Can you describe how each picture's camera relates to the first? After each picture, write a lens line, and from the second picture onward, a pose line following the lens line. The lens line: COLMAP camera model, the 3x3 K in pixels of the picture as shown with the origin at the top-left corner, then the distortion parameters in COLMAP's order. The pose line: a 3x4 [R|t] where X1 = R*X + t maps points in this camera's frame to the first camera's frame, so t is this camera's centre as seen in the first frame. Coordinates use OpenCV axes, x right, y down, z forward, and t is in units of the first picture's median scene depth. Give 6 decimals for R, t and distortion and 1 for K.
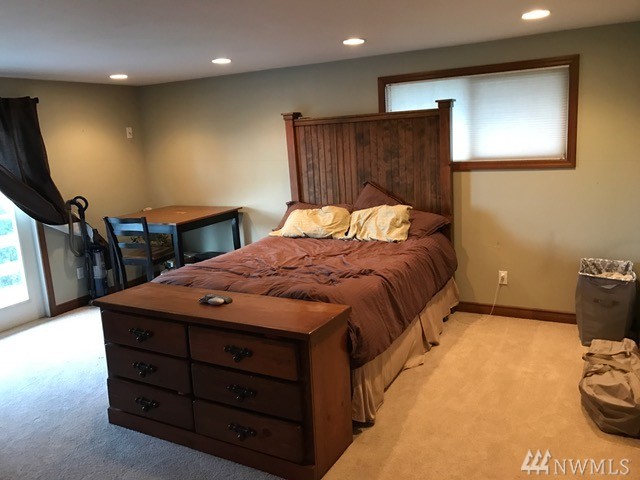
lens RADIAL K [[529.0, 0, 314.3], [0, 529.0, 239.3], [0, 0, 1]] dist [0.037155, -0.038801]
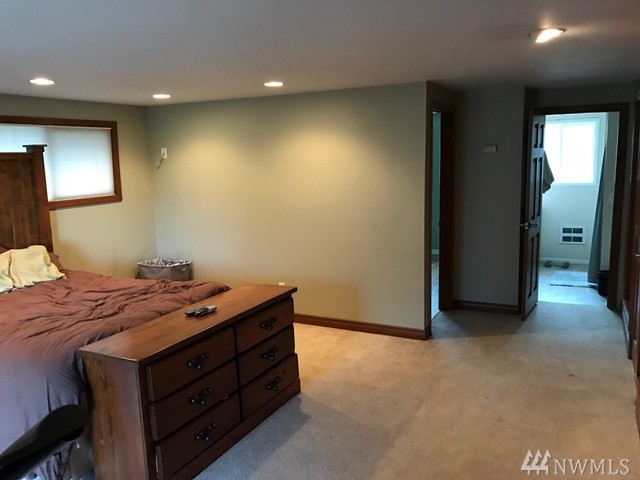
lens RADIAL K [[529.0, 0, 316.6], [0, 529.0, 238.8], [0, 0, 1]] dist [0.037155, -0.038801]
pose [[-0.038415, -0.096973, 0.994545, -0.871746], [0.234992, 0.966491, 0.103315, -0.058942], [-0.971238, 0.237679, -0.014339, 0.518489]]
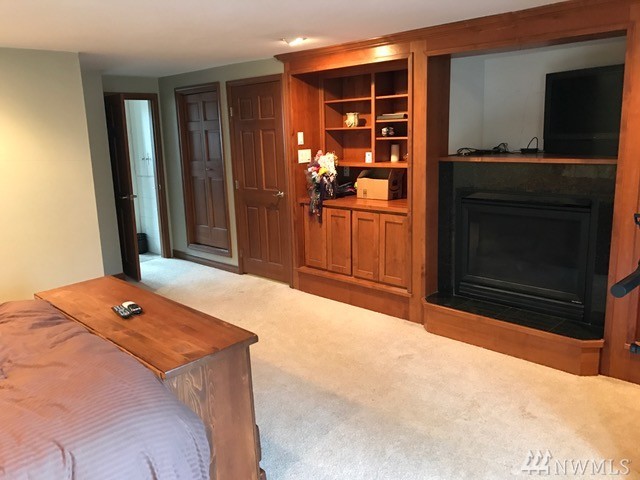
lens RADIAL K [[529.0, 0, 320.6], [0, 529.0, 241.1], [0, 0, 1]] dist [0.037155, -0.038801]
pose [[-0.962326, 0.039981, 0.268941, -0.507295], [0.146271, 0.909929, 0.388116, -0.196810], [-0.229200, 0.412833, -0.881497, 1.142639]]
